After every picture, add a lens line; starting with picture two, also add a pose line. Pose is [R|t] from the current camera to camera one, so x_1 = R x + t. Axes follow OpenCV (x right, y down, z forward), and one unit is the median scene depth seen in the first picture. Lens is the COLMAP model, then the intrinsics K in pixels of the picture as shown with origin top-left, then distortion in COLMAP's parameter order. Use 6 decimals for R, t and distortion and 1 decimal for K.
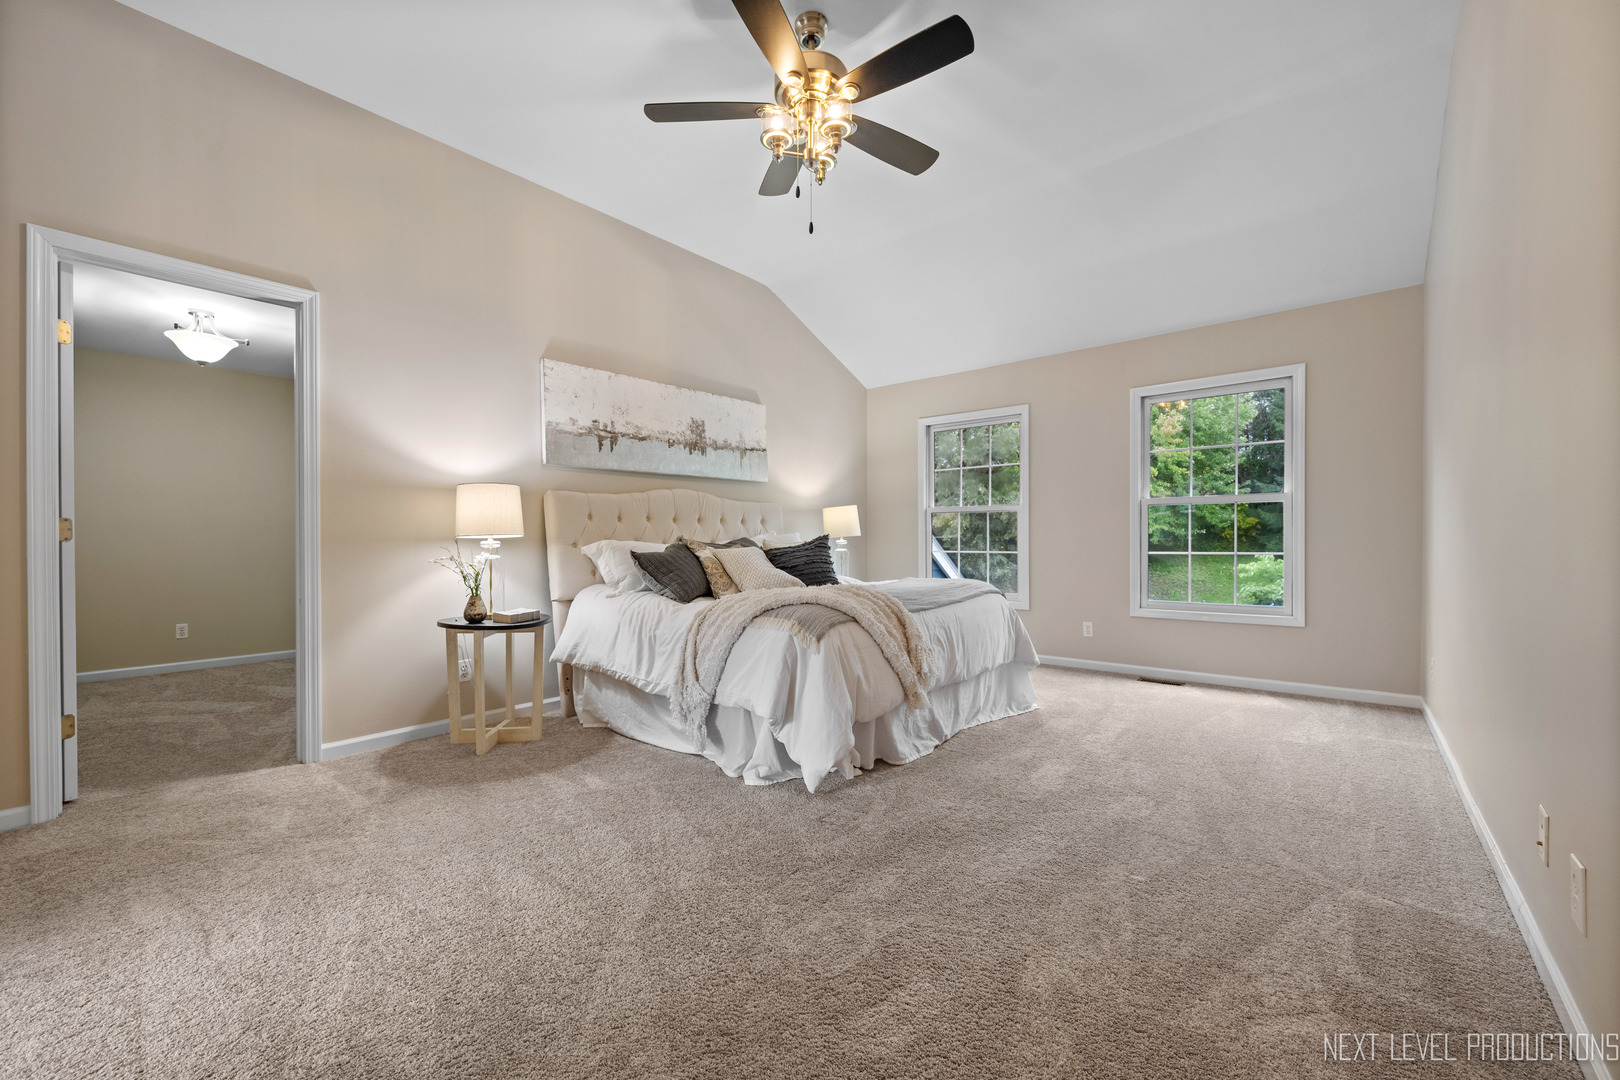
lens RADIAL K [[646.3, 0, 807.0], [0, 646.3, 546.7], [0, 0, 1]] dist [-0.000011, 0.000075]
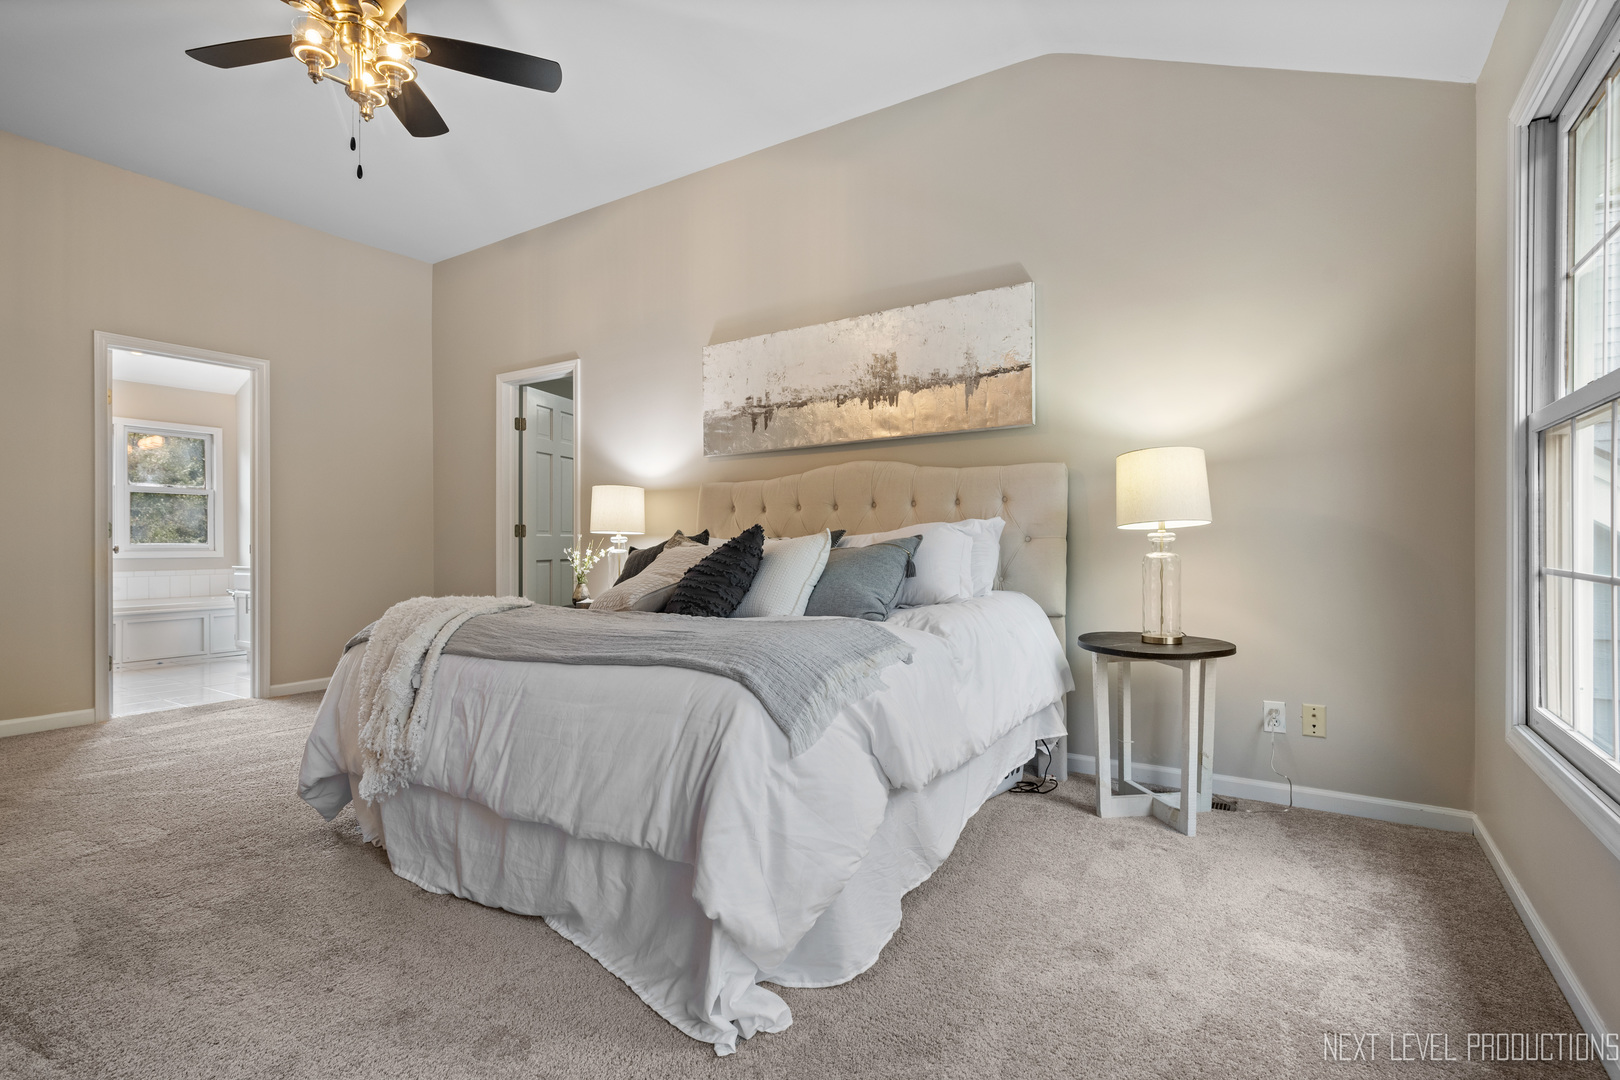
lens RADIAL K [[793.8, 0, 810.0], [0, 793.8, 540.0], [0, 0, 1]] dist [0.001492, 0.000007]
pose [[0.130511, 0.000657, -0.991447, 0.702220], [0.000851, 0.999999, 0.000775, -0.003266], [0.991446, -0.000945, 0.130511, 0.887161]]
